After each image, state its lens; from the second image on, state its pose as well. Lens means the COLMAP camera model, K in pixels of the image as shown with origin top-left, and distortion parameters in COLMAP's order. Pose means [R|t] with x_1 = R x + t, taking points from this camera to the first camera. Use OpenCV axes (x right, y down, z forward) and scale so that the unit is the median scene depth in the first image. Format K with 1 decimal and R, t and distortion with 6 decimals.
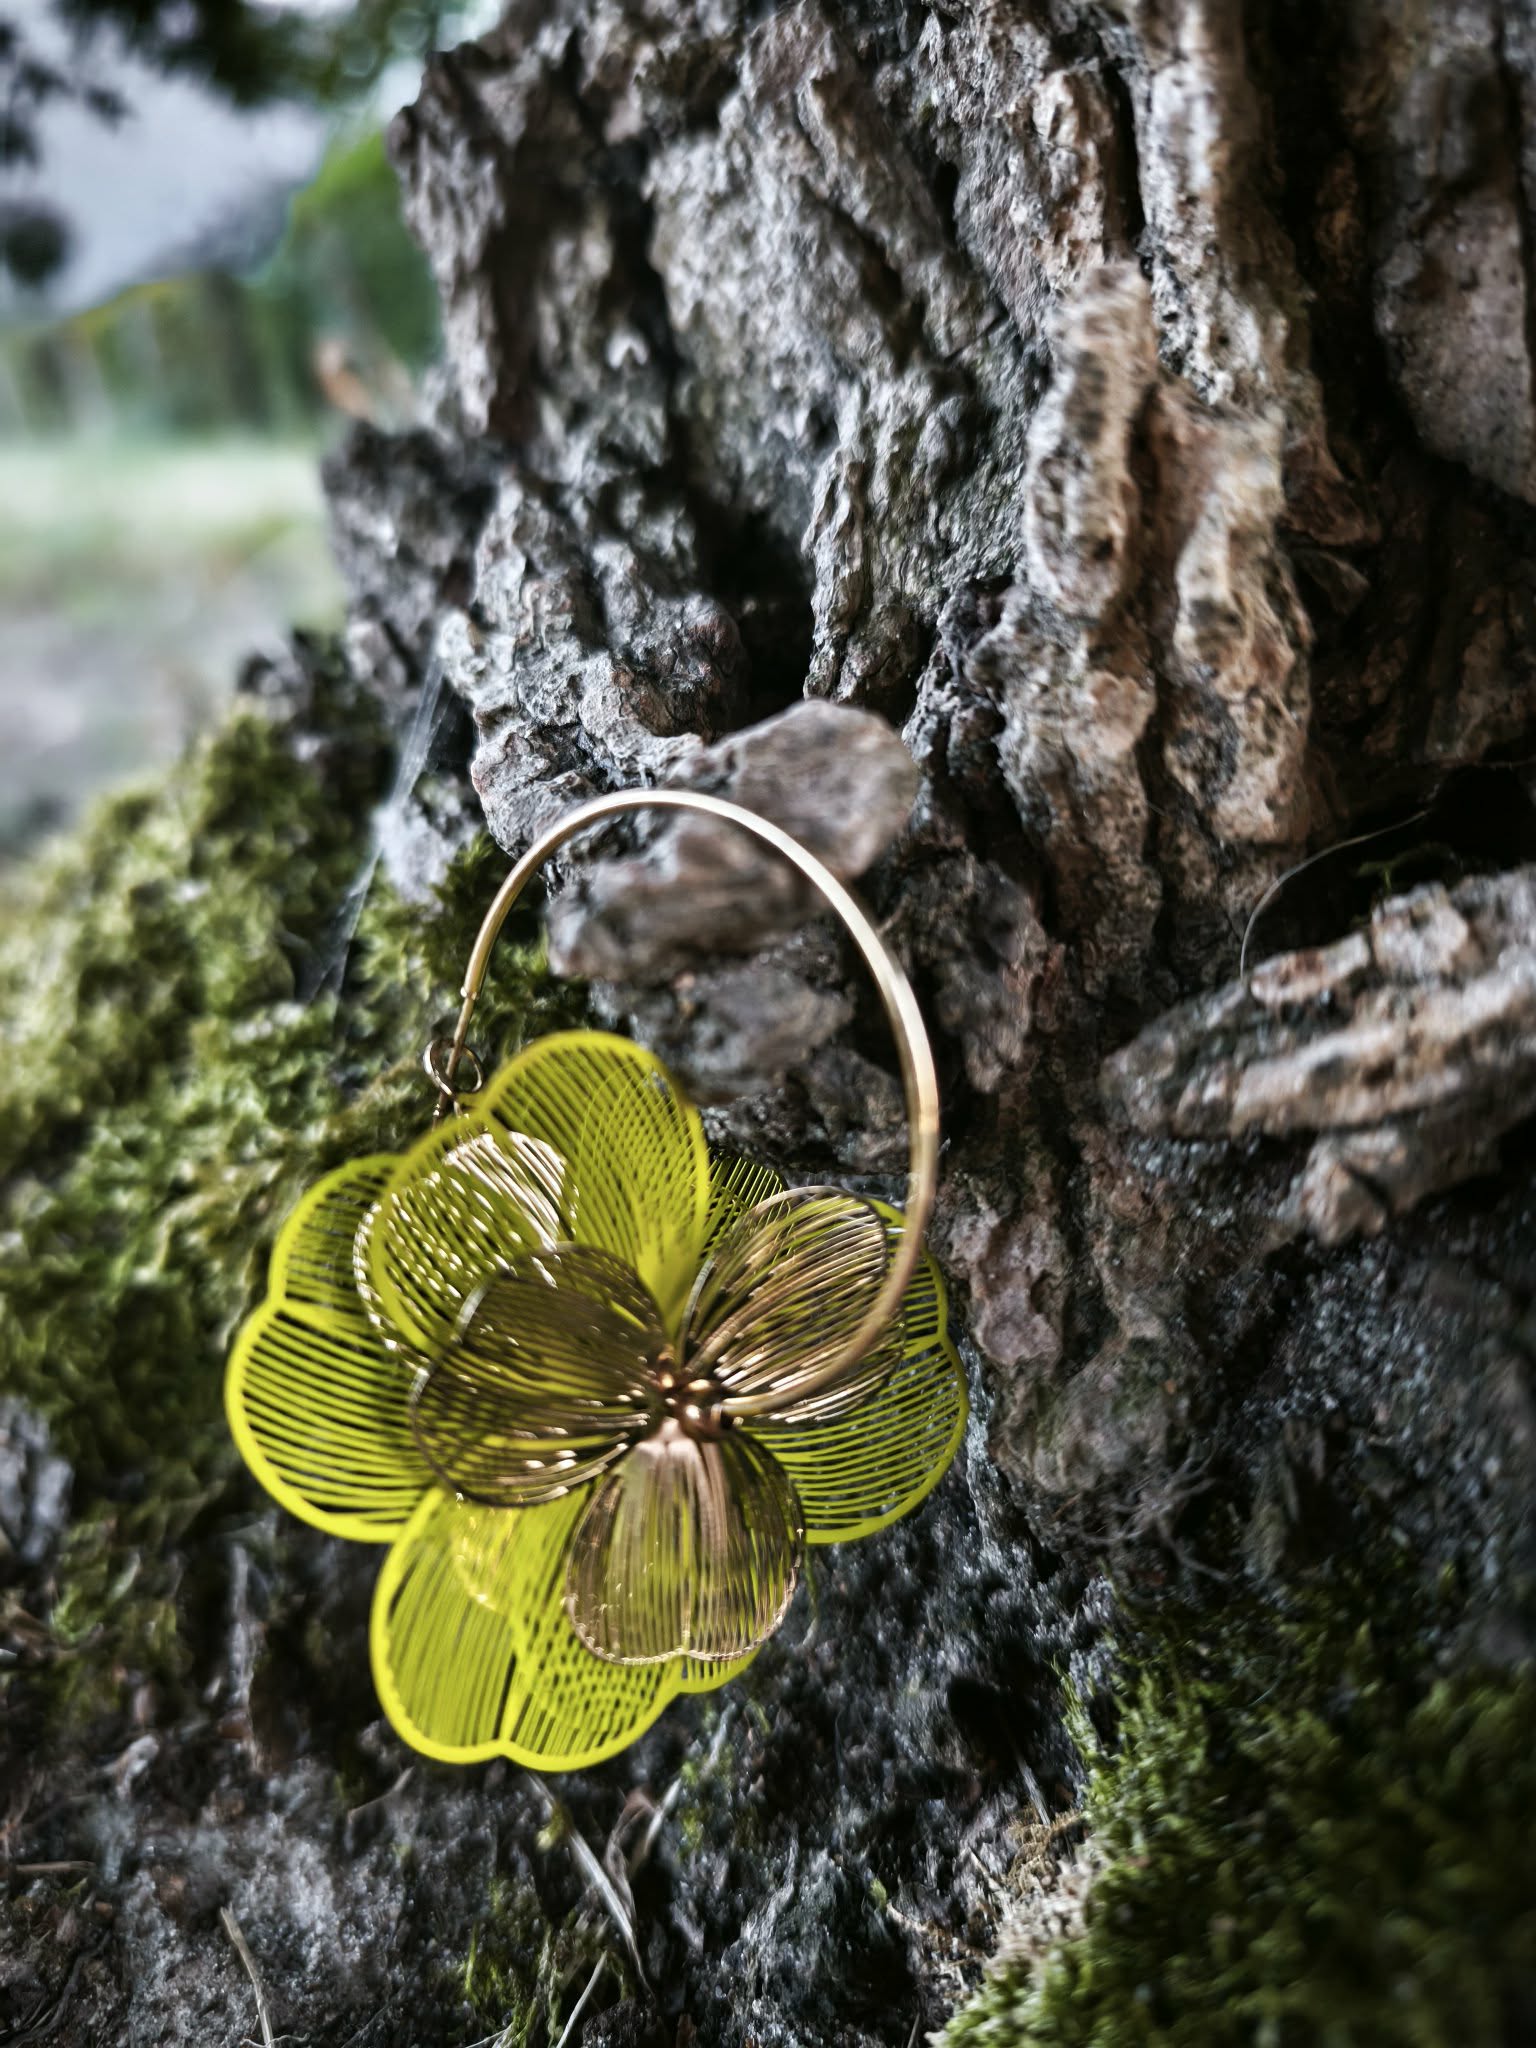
lens RADIAL K [[1515.2, 0, 771.4], [0, 1515.2, 1020.4], [0, 0, 1]] dist [-0.064813, 0.005065]
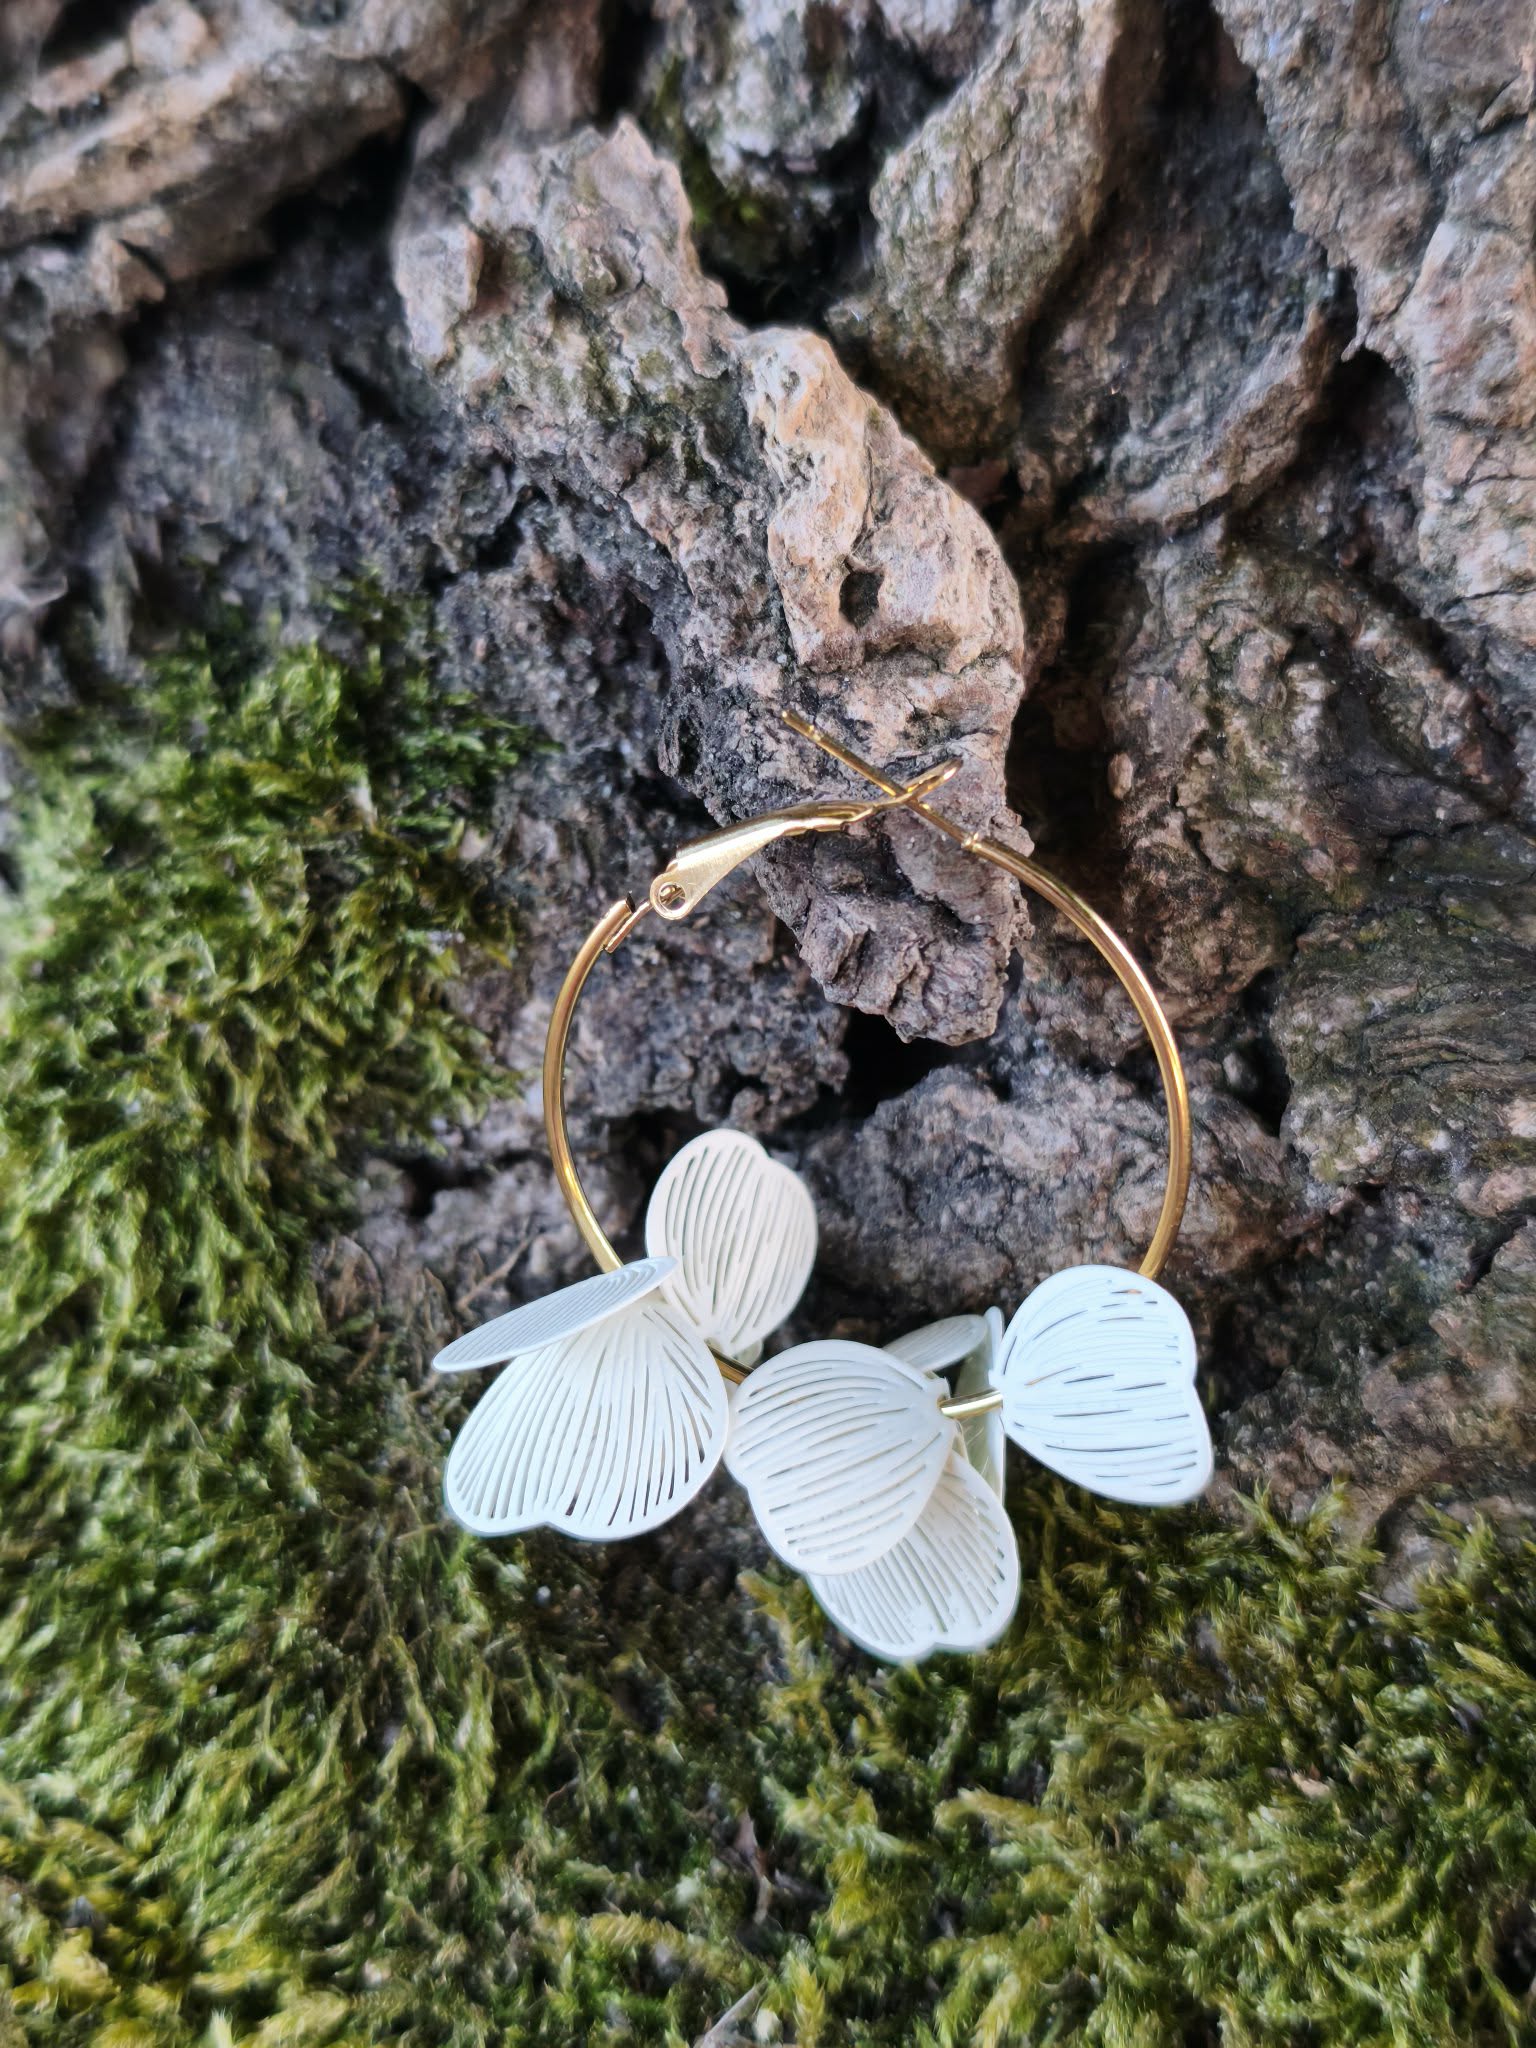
lens RADIAL K [[2903.1, 0, 797.2], [0, 2903.1, 1035.5], [0, 0, 1]] dist [0.146858, -0.944170]
pose [[0.892071, -0.166049, 0.420282, -0.140424], [0.089816, 0.976638, 0.195220, 0.219753], [-0.442879, -0.136402, 0.886145, -0.936876]]
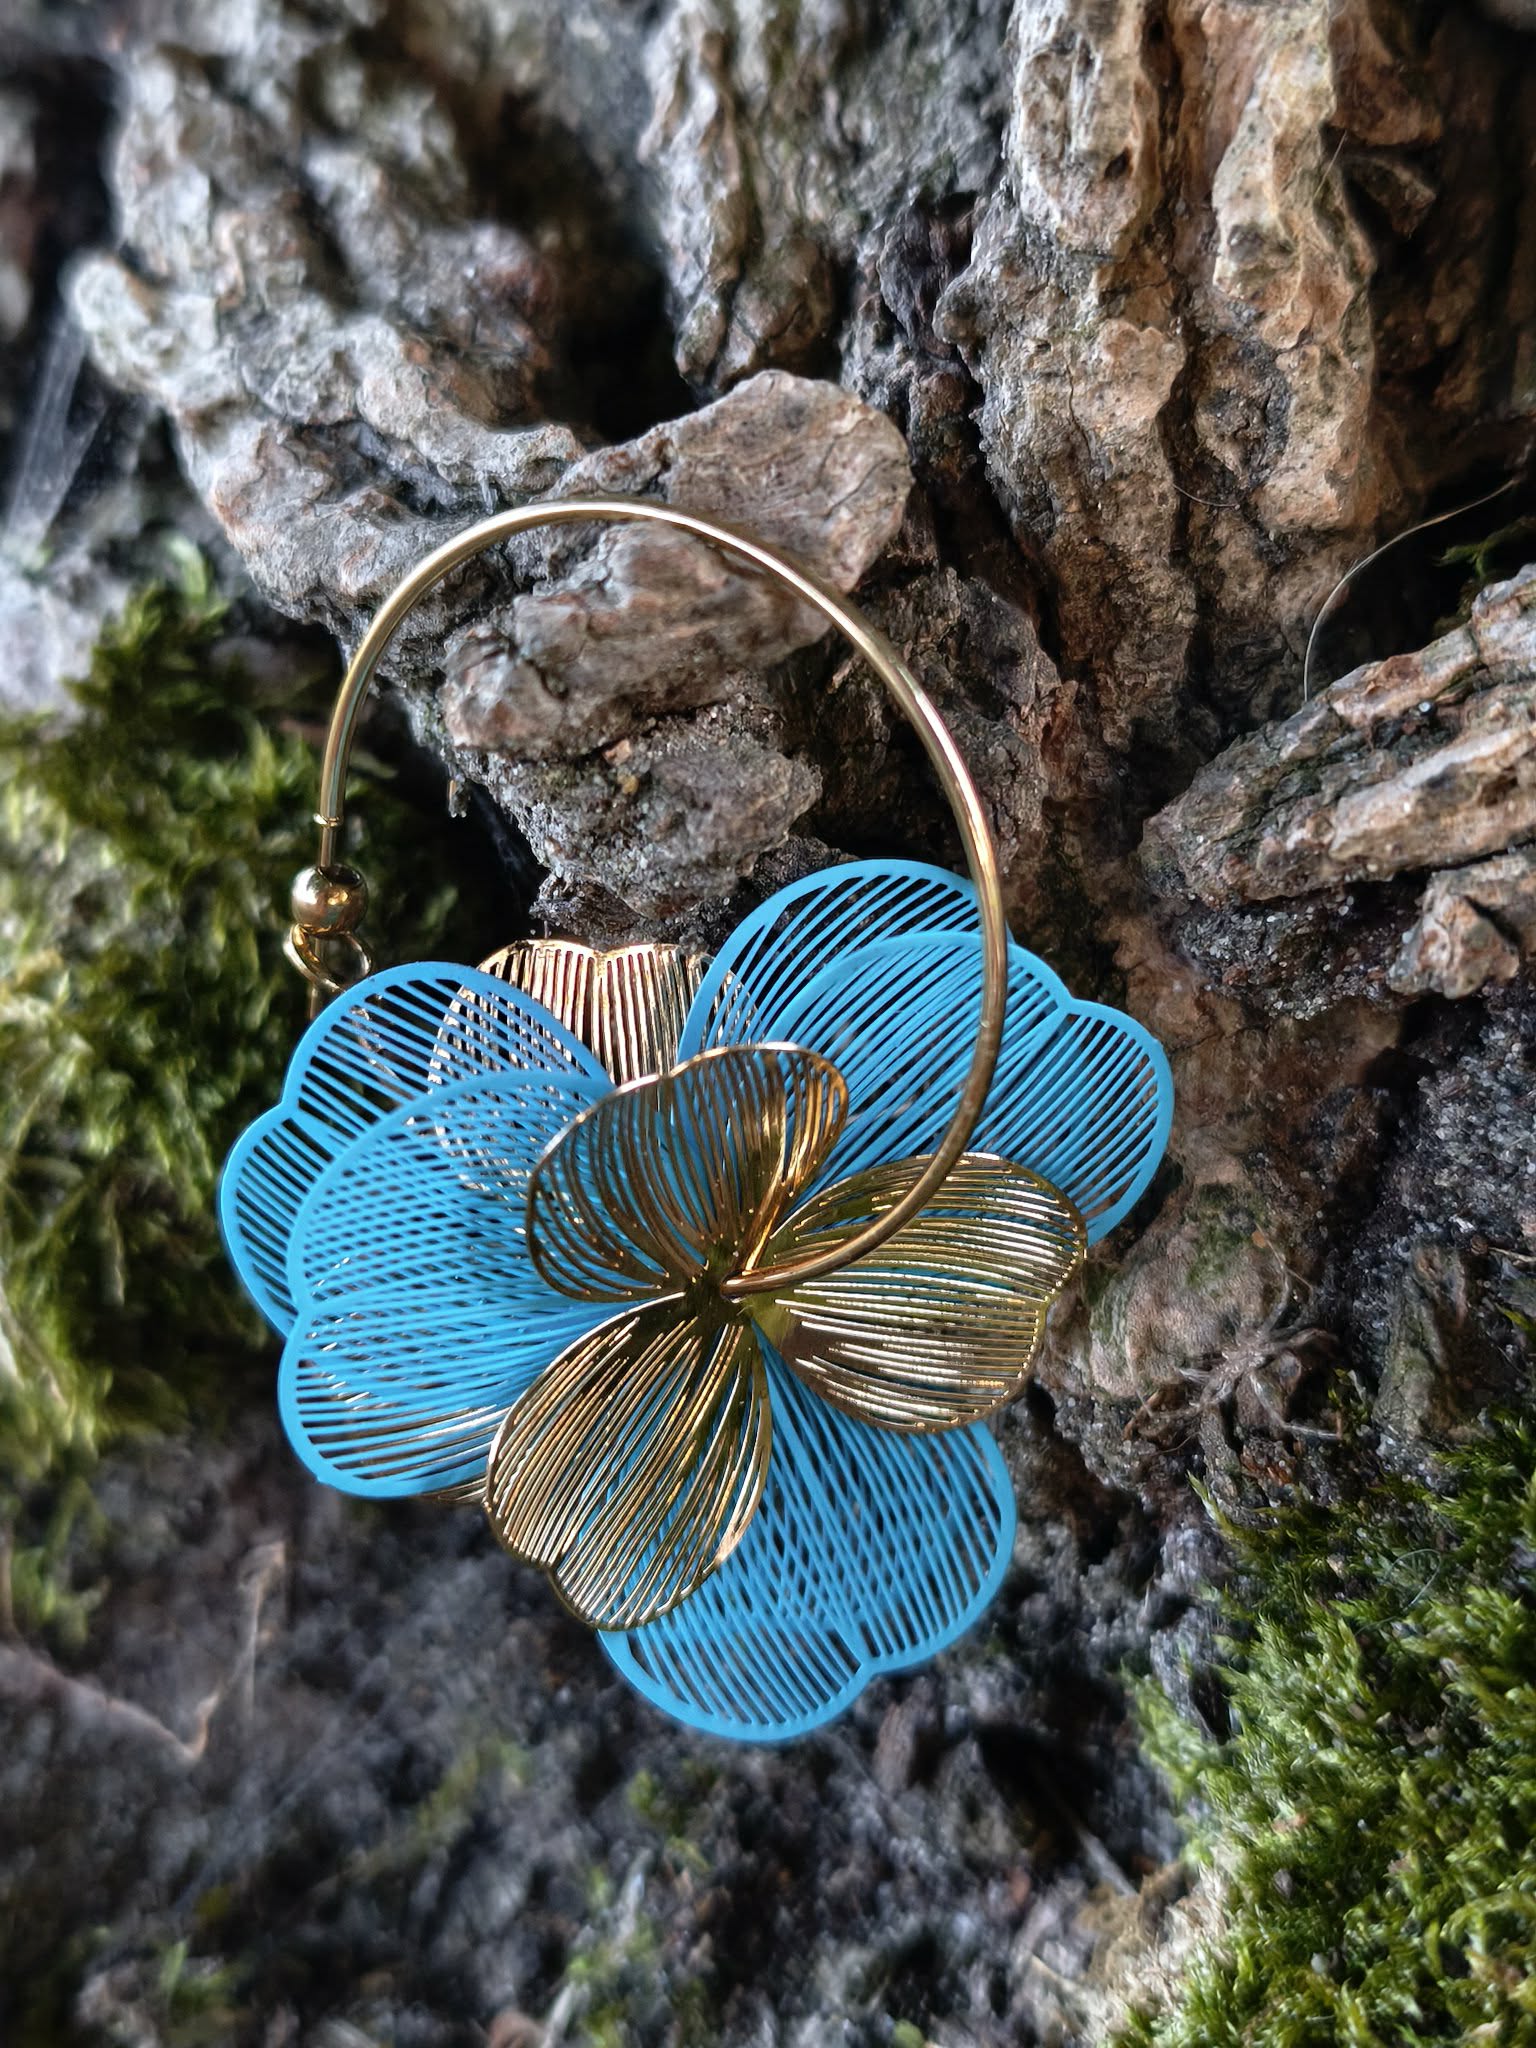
lens RADIAL K [[2925.5, 0, 774.4], [0, 2925.5, 1007.1], [0, 0, 1]] dist [0.174540, -1.178146]
pose [[0.980160, -0.080197, 0.181258, -0.216458], [0.079000, 0.996779, 0.013826, 0.074237], [-0.181782, 0.000767, 0.983338, -0.392665]]
